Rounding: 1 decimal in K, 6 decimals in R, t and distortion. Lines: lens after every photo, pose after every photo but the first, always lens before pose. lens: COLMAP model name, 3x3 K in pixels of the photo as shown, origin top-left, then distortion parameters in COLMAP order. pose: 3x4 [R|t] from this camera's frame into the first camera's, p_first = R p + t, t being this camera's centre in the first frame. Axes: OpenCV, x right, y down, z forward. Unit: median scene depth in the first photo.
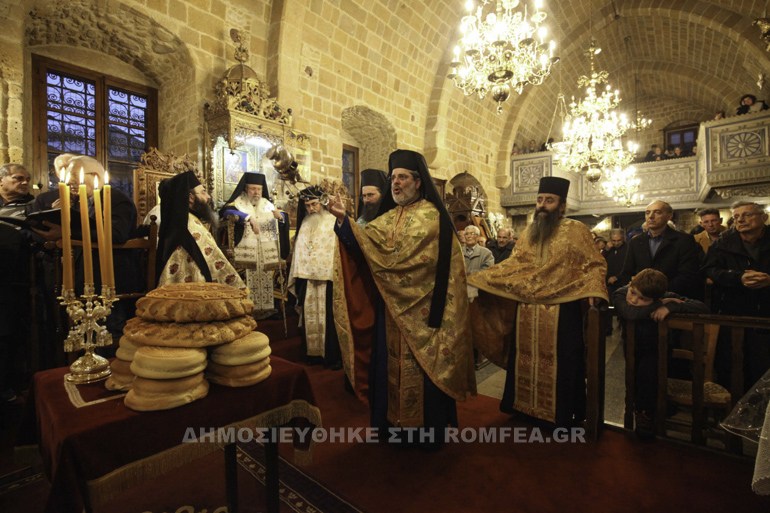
lens RADIAL K [[348.1, 0, 384.8], [0, 348.1, 256.3], [0, 0, 1]] dist [-0.033670, 0.005773]
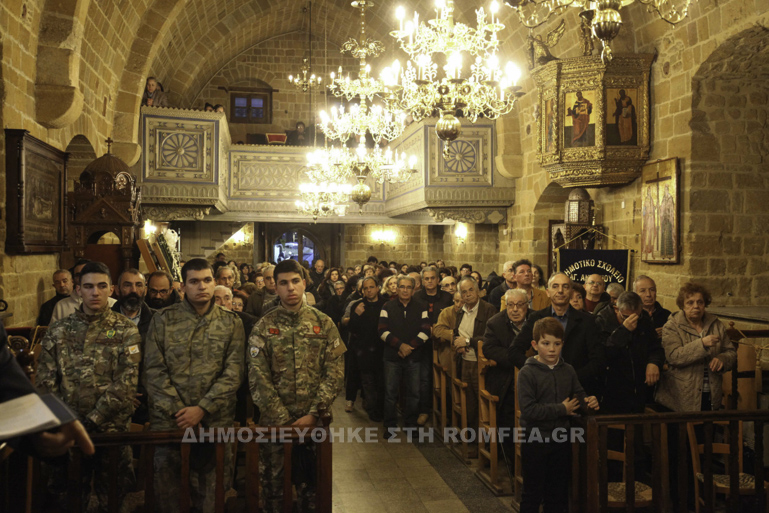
lens RADIAL K [[739.3, 0, 385.3], [0, 739.3, 256.8], [0, 0, 1]] dist [0.001819, 0.000000]
pose [[0.635781, 0.011890, 0.771778, -0.452524], [0.002355, 0.999847, -0.017343, -0.091922], [-0.771866, 0.012843, 0.635655, 0.072704]]
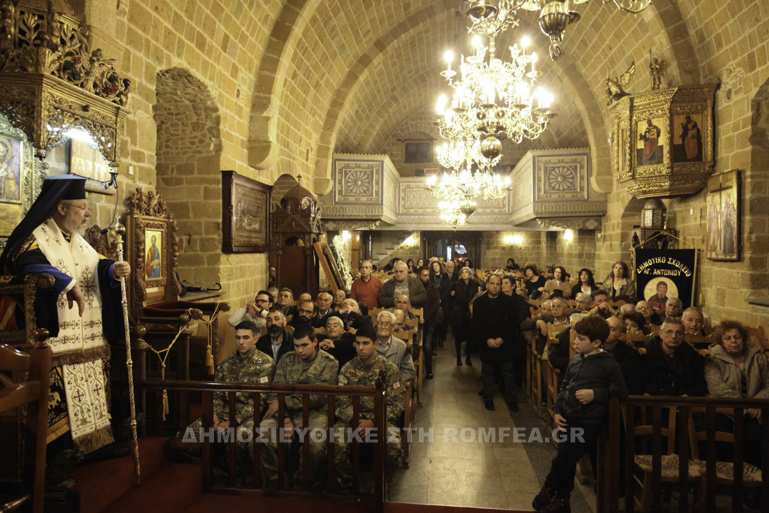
lens RADIAL K [[501.2, 0, 379.7], [0, 501.2, 257.3], [0, 0, 1]] dist [-0.023718, 0.001942]
pose [[0.832836, 0.009482, 0.553439, -0.288267], [-0.003290, 0.999920, -0.012180, -0.093749], [-0.553511, 0.008323, 0.832801, 0.065064]]
